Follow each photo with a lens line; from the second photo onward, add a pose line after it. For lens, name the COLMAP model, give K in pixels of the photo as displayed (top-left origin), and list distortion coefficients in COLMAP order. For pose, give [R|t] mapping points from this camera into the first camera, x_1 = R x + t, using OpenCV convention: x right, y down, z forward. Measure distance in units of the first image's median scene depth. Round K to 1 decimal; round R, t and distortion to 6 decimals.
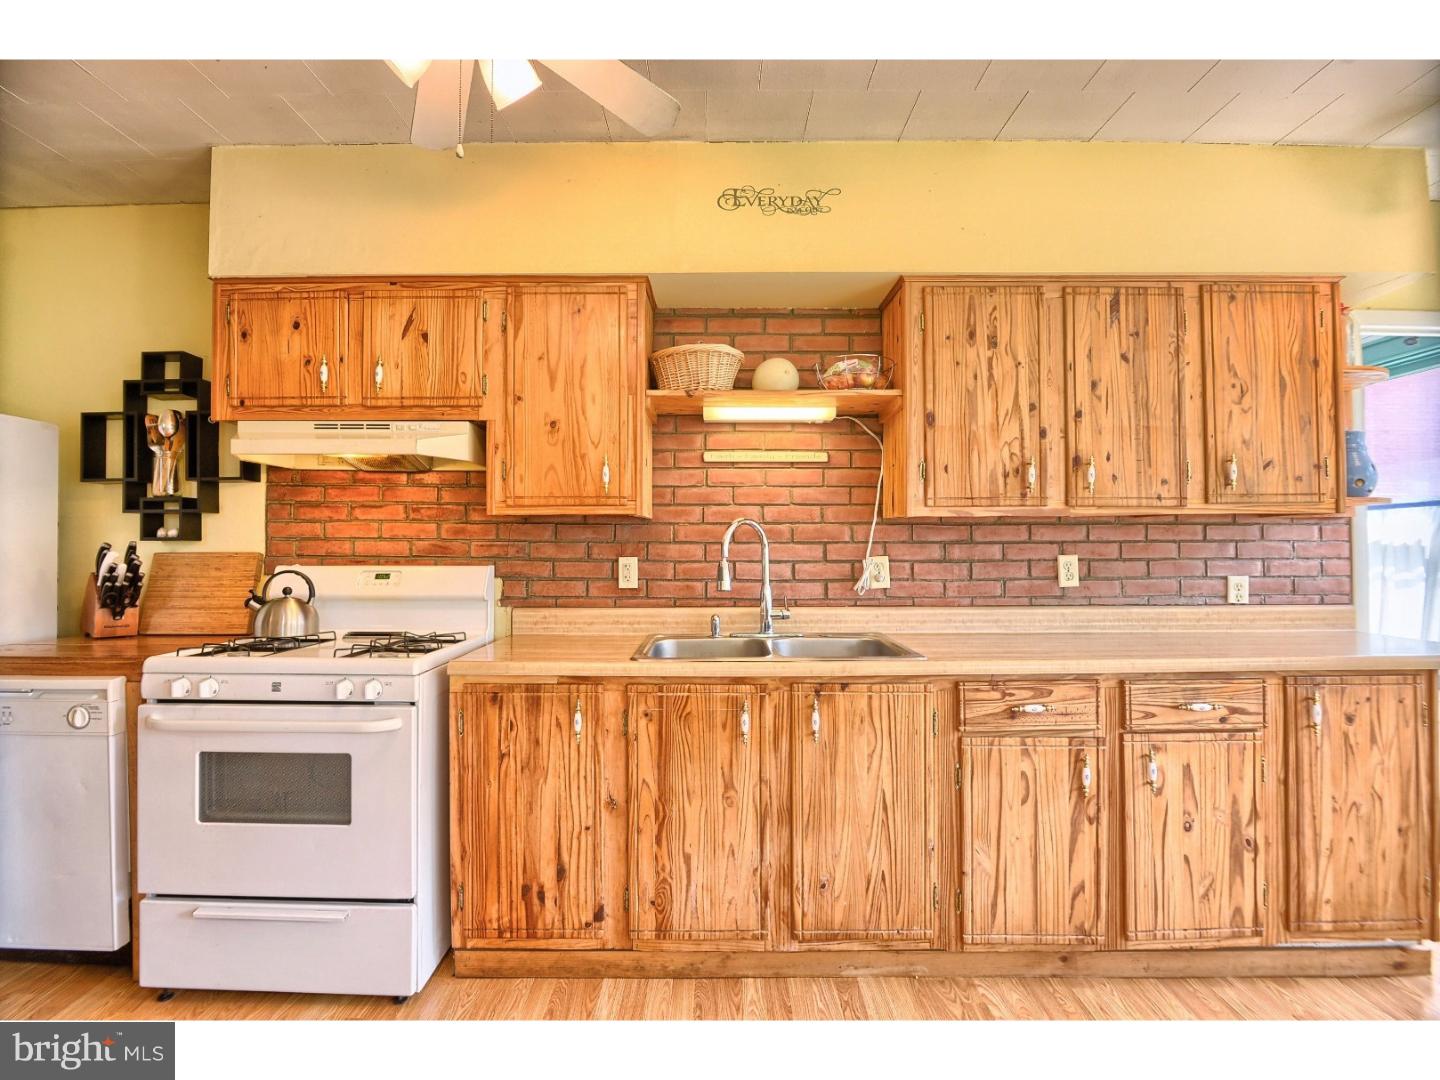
lens RADIAL K [[693.9, 0, 713.4], [0, 693.9, 536.1], [0, 0, 1]] dist [-0.024050, -0.000778]
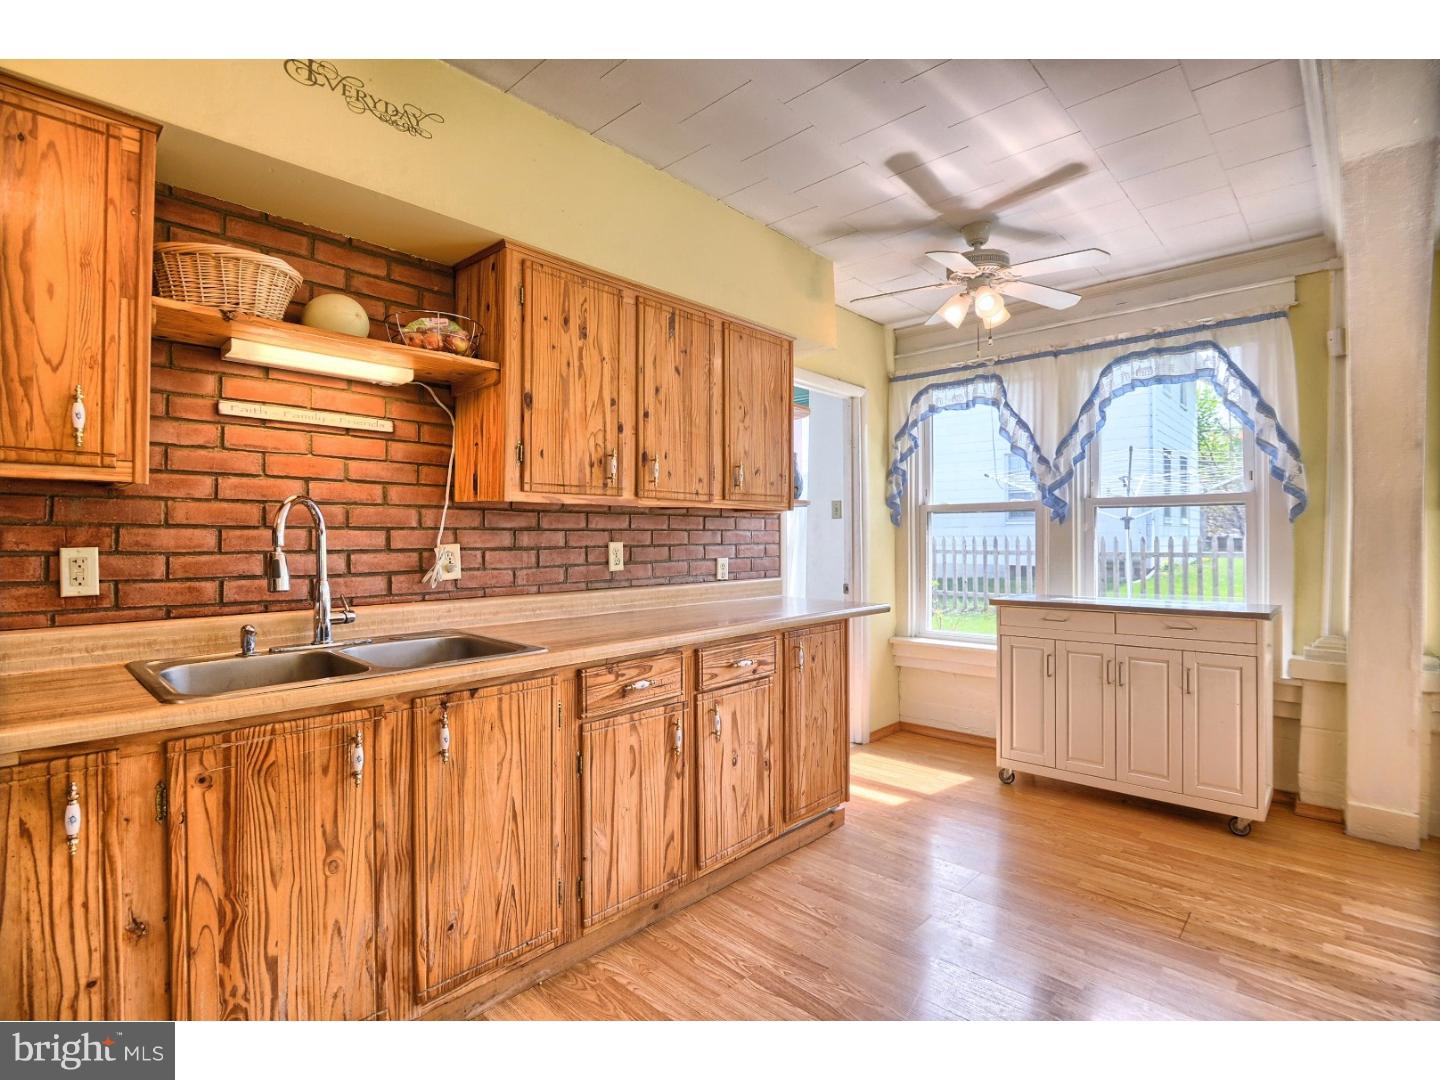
lens RADIAL K [[693.9, 0, 713.4], [0, 693.9, 536.1], [0, 0, 1]] dist [-0.024050, -0.000778]
pose [[0.679066, 0.001695, 0.734076, -0.213361], [-0.014713, 0.999828, 0.011303, 0.004221], [-0.733930, -0.018476, 0.678974, 0.160685]]
